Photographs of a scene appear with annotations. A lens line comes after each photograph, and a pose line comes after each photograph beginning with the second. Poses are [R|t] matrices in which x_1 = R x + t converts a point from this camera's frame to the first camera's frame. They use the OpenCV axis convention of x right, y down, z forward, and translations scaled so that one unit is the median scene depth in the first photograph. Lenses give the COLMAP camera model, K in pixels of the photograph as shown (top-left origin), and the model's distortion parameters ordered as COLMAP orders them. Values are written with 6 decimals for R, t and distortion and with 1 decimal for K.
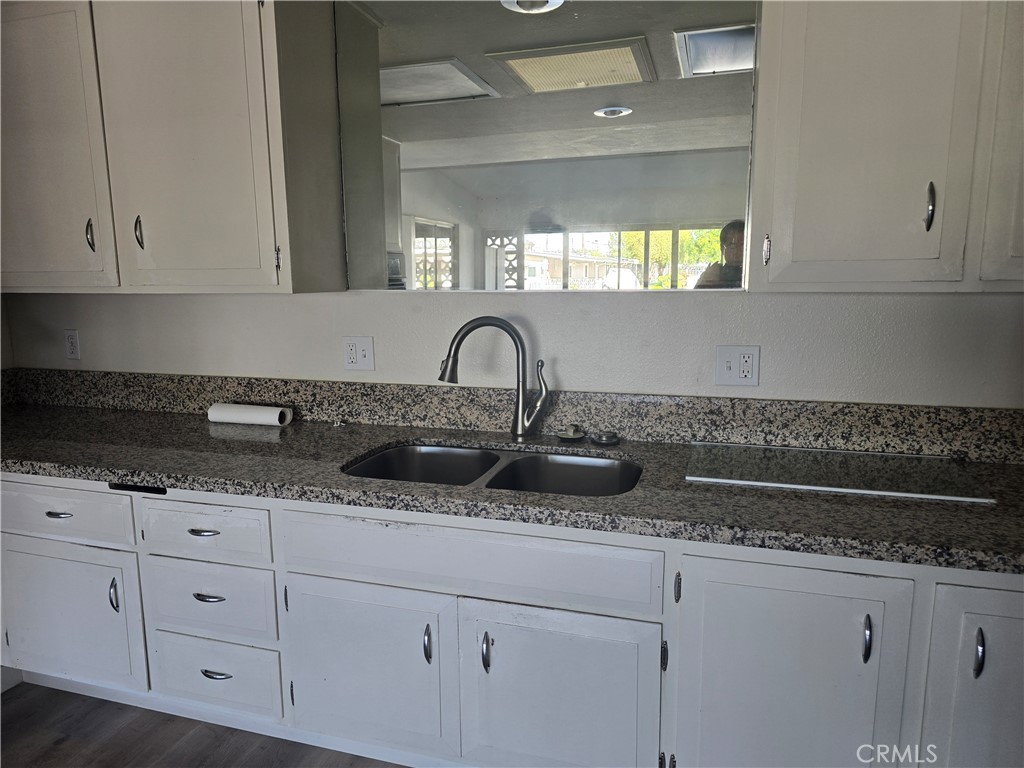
lens RADIAL K [[677.9, 0, 512.0], [0, 677.9, 384.0], [0, 0, 1]] dist [0.076783, -0.073307]
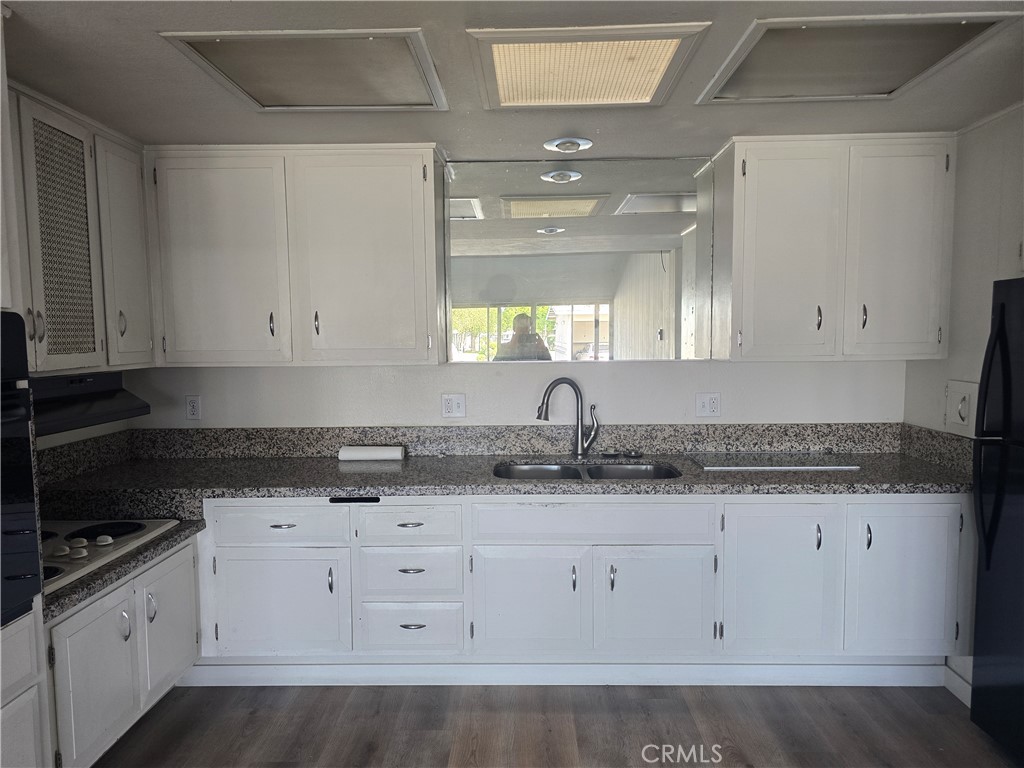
lens RADIAL K [[677.9, 0, 512.0], [0, 677.9, 384.0], [0, 0, 1]] dist [0.076783, -0.073307]
pose [[0.960026, -0.019480, 0.279233, -0.581323], [0.045573, 0.995143, -0.087260, 0.045518], [-0.276177, 0.096497, 0.956250, -0.453744]]
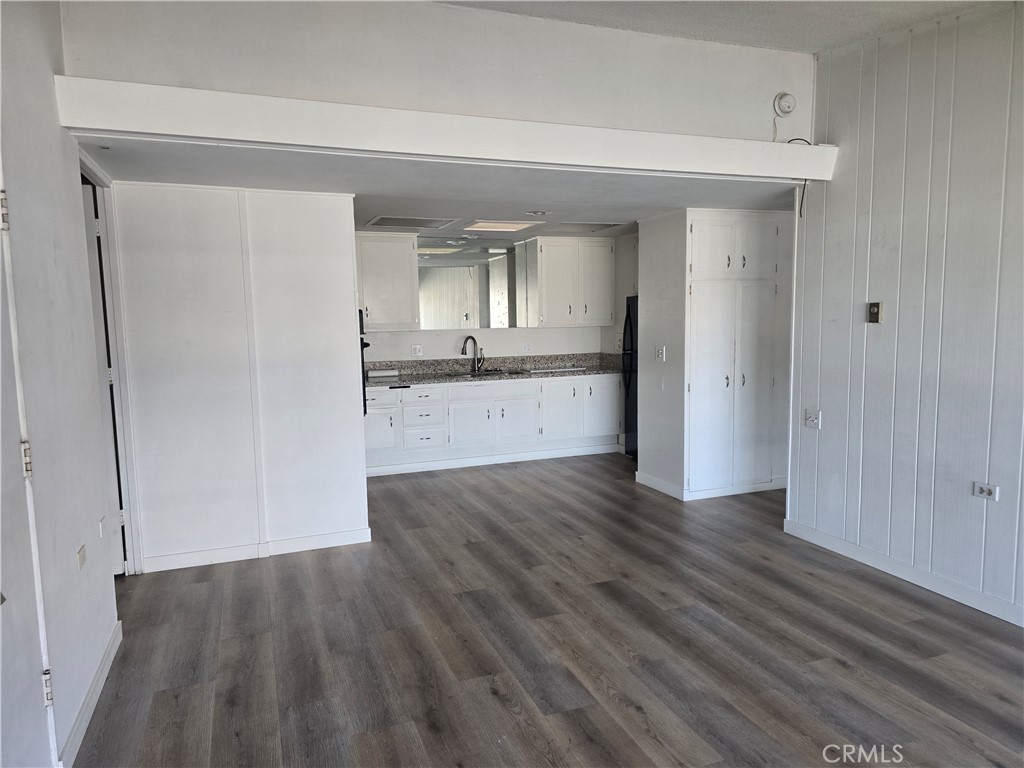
lens RADIAL K [[677.9, 0, 512.0], [0, 677.9, 384.0], [0, 0, 1]] dist [0.076783, -0.073307]
pose [[0.782627, -0.067093, 0.618865, -2.054179], [0.109946, 0.993443, -0.031338, 0.281499], [-0.612705, 0.092568, 0.784872, -1.867018]]
